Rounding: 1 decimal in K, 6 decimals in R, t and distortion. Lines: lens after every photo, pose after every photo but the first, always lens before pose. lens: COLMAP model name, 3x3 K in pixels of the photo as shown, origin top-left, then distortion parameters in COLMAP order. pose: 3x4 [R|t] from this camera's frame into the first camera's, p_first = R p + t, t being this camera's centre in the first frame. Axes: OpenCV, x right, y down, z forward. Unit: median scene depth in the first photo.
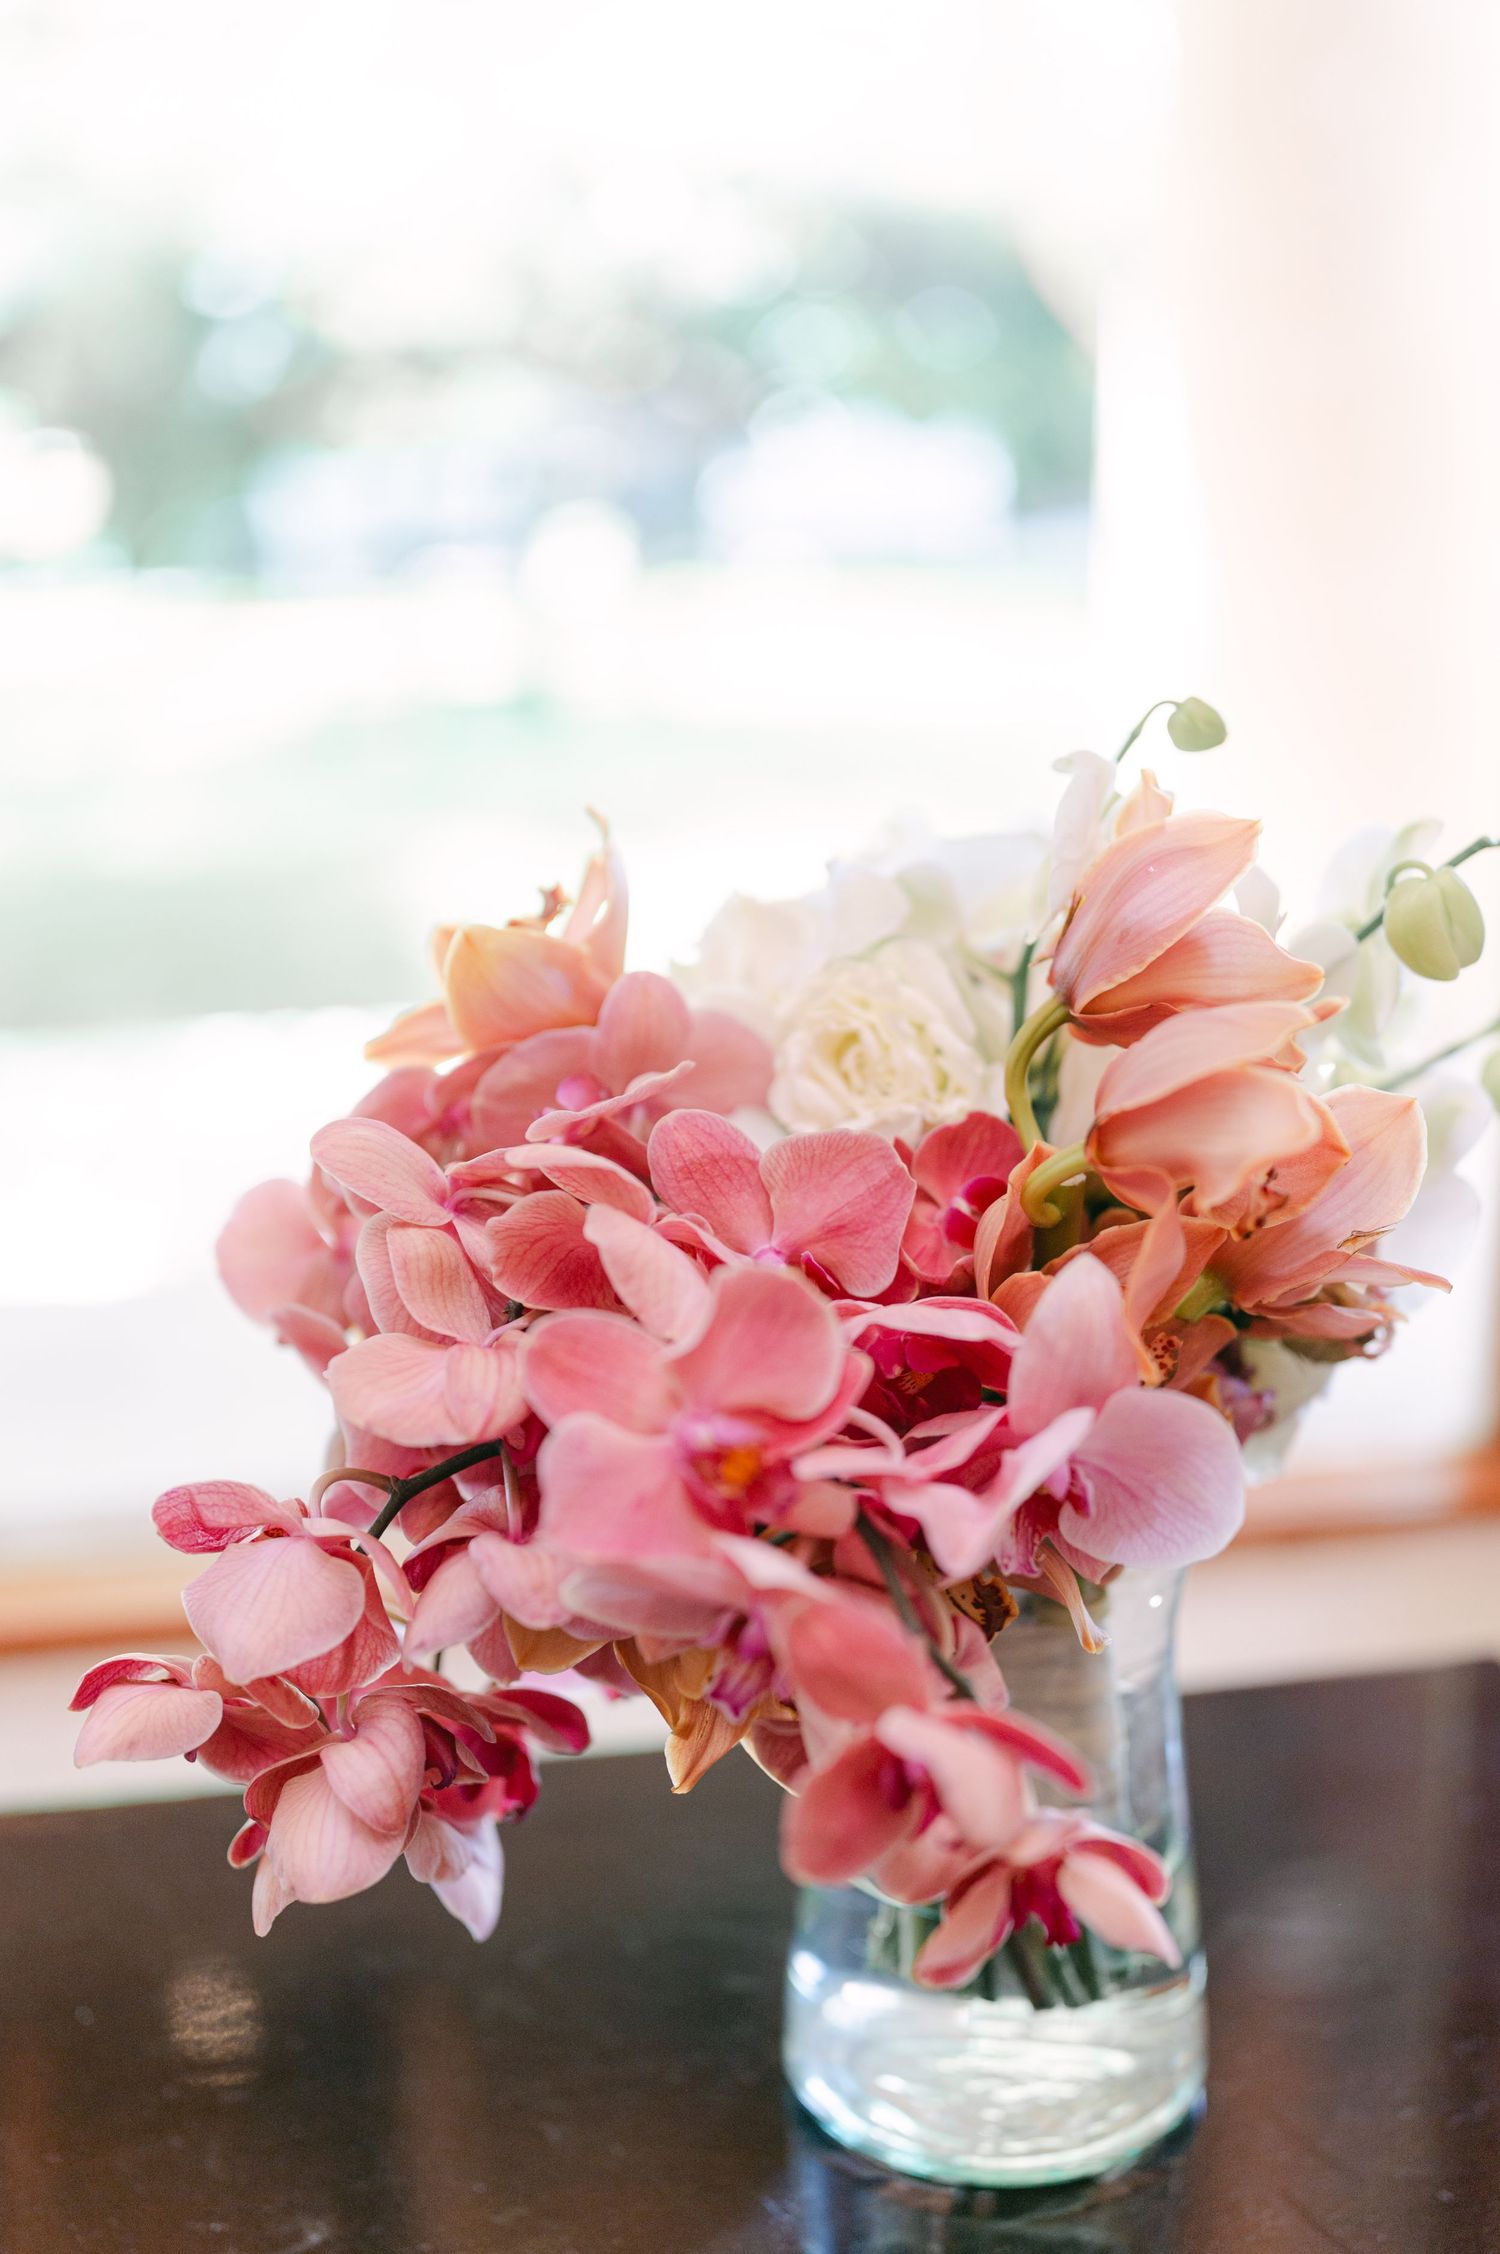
lens RADIAL K [[3010.9, 0, 730.4], [0, 3010.9, 1144.3], [0, 0, 1]] dist [-0.020204, 0.000000]
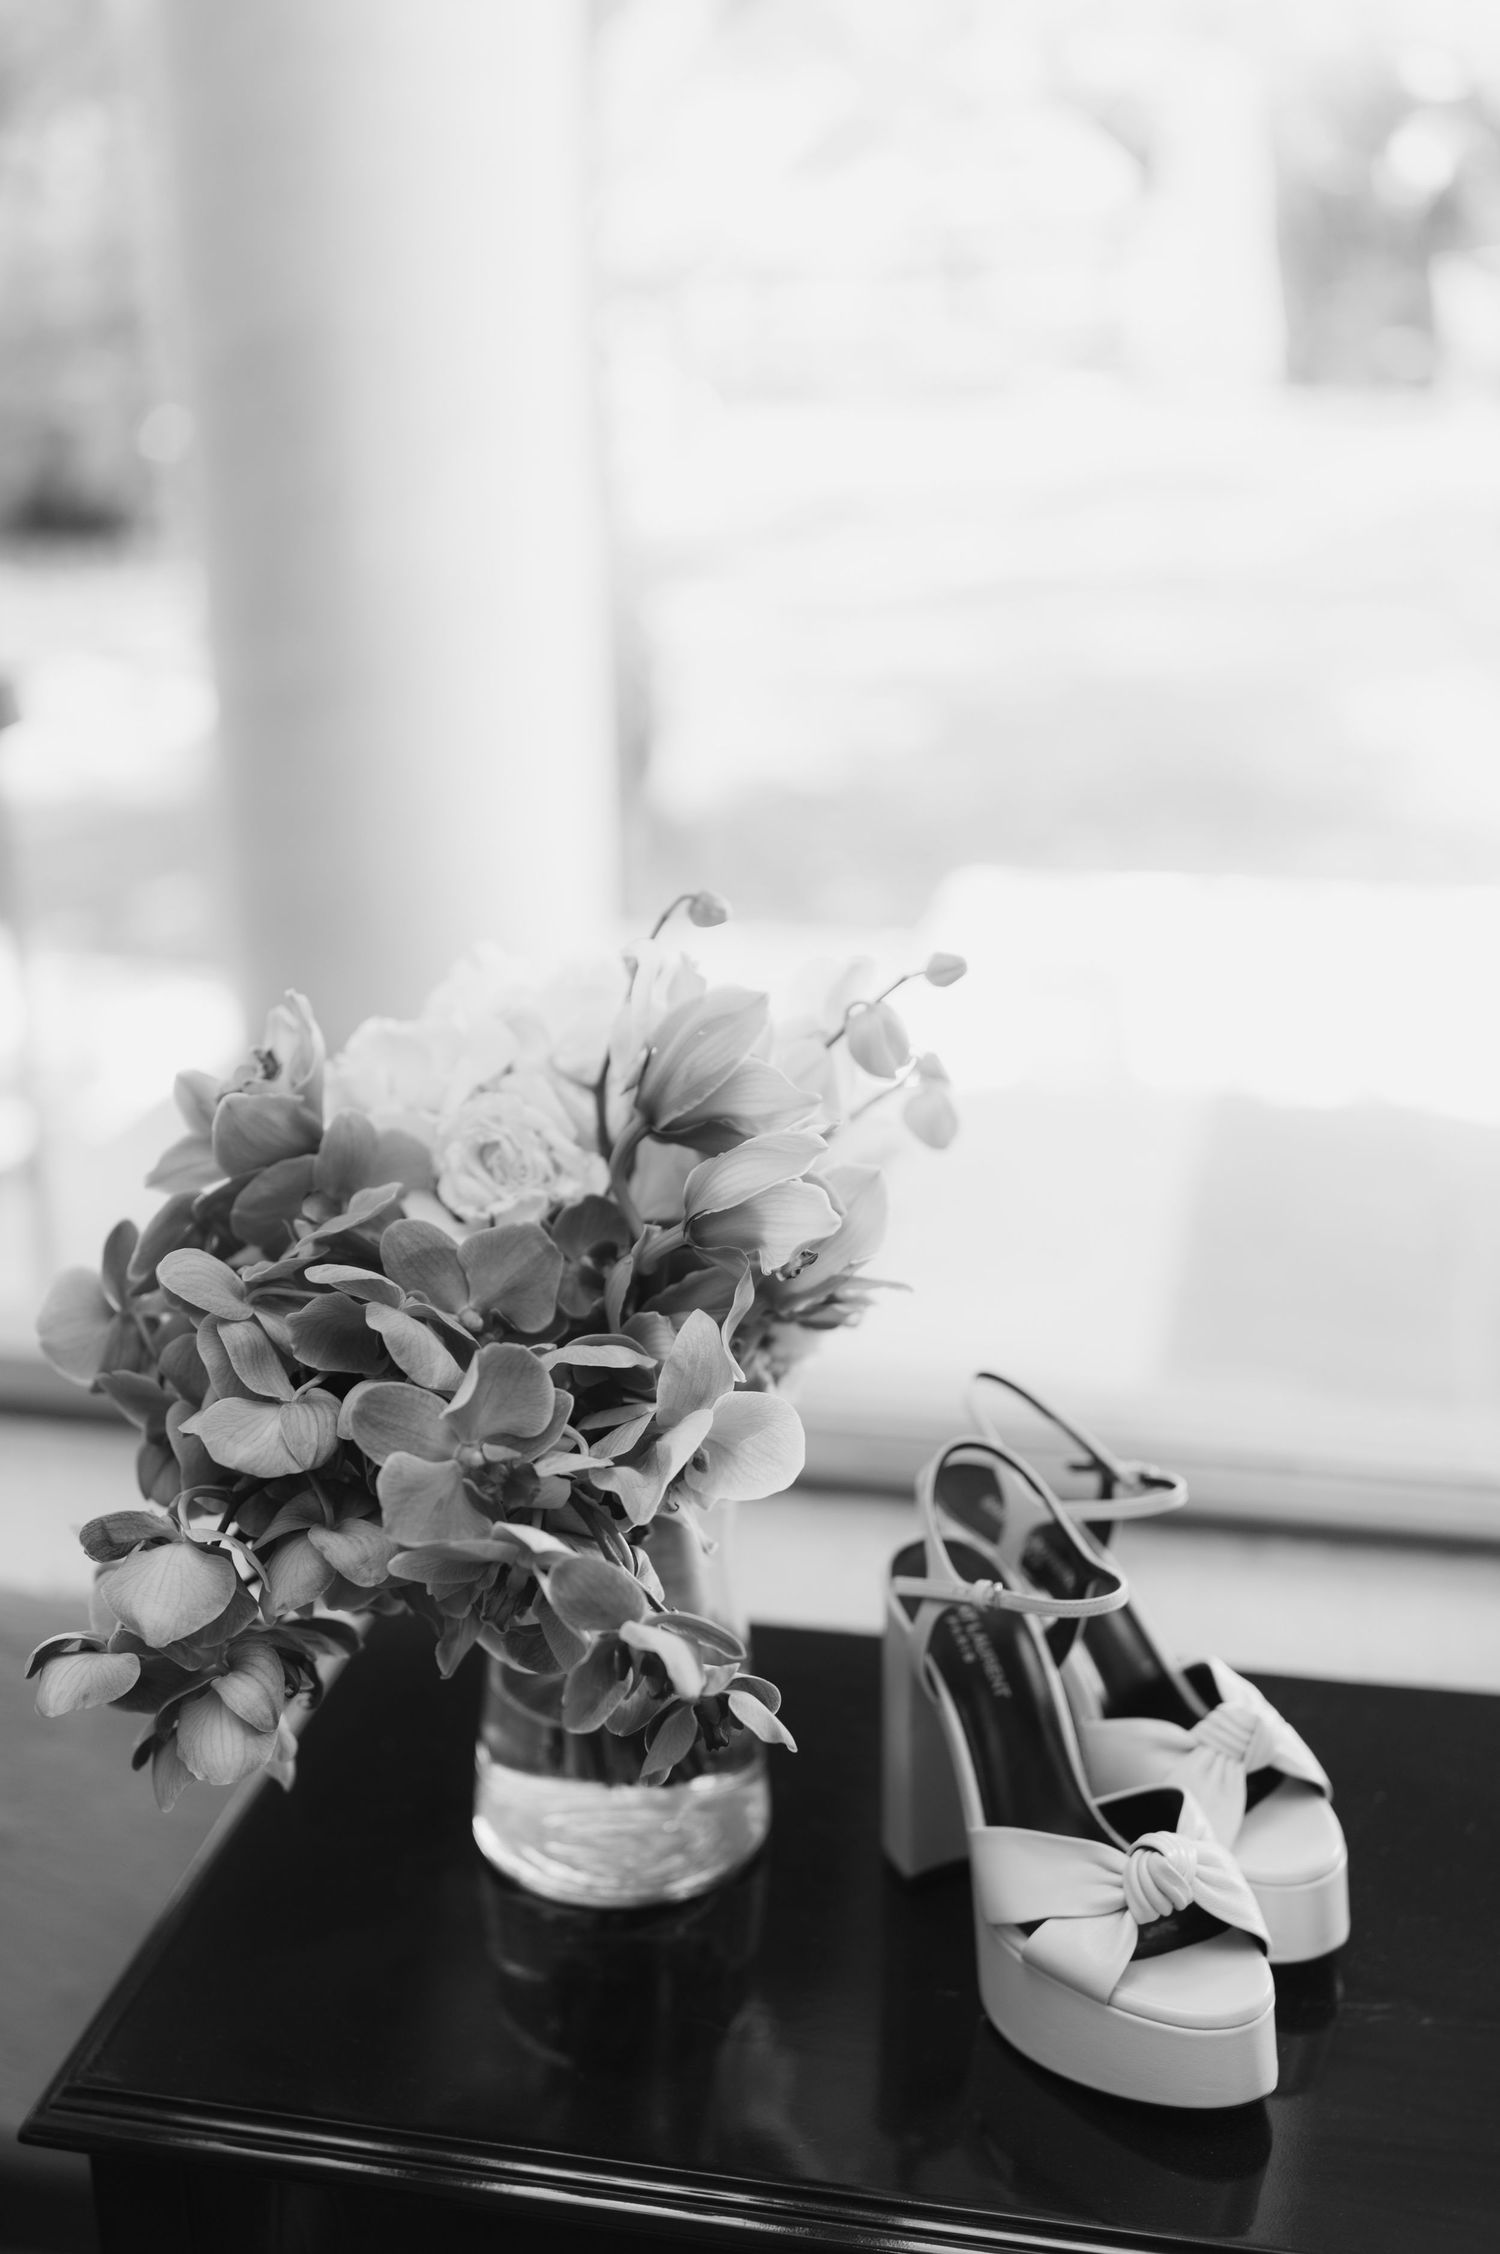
lens RADIAL K [[3010.9, 0, 749.3], [0, 3010.9, 1121.3], [0, 0, 1]] dist [-0.020204, 0.000000]
pose [[0.967095, -0.087944, 0.238732, -0.204302], [0.070364, 0.994210, 0.081206, -0.171801], [-0.244491, -0.061736, 0.967684, -0.472761]]
